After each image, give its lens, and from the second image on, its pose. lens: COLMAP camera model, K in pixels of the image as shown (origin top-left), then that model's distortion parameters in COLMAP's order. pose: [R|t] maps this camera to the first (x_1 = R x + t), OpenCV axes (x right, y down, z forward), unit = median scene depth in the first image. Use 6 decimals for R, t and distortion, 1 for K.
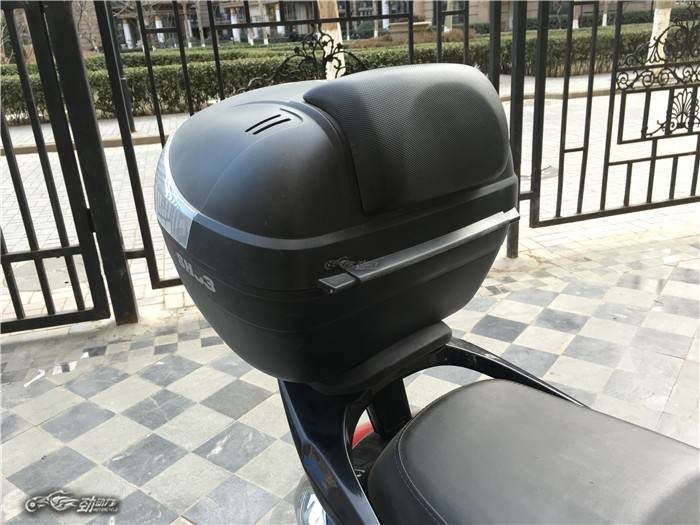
lens RADIAL K [[601.7, 0, 346.0], [0, 601.7, 262.0], [0, 0, 1]] dist [0.059990, -0.079374]
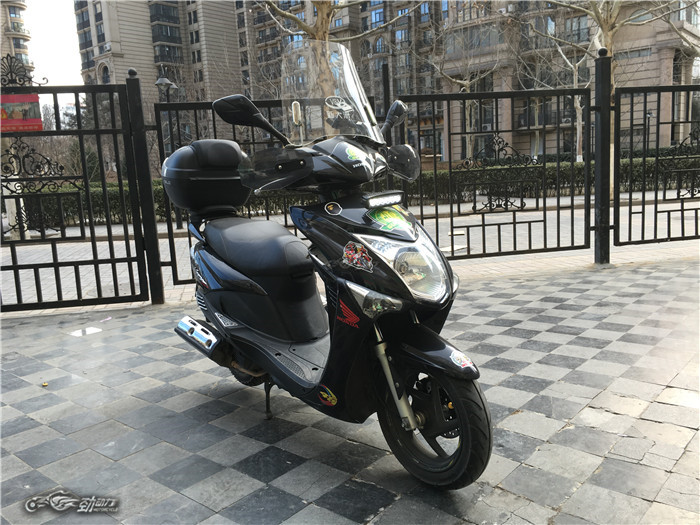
lens RADIAL K [[601.7, 0, 350.4], [0, 601.7, 266.3], [0, 0, 1]] dist [0.059990, -0.079374]
pose [[0.997272, 0.022545, -0.070282, 0.299077], [-0.035941, 0.980022, -0.195615, 0.301756], [0.064467, 0.197608, 0.978159, -0.662385]]
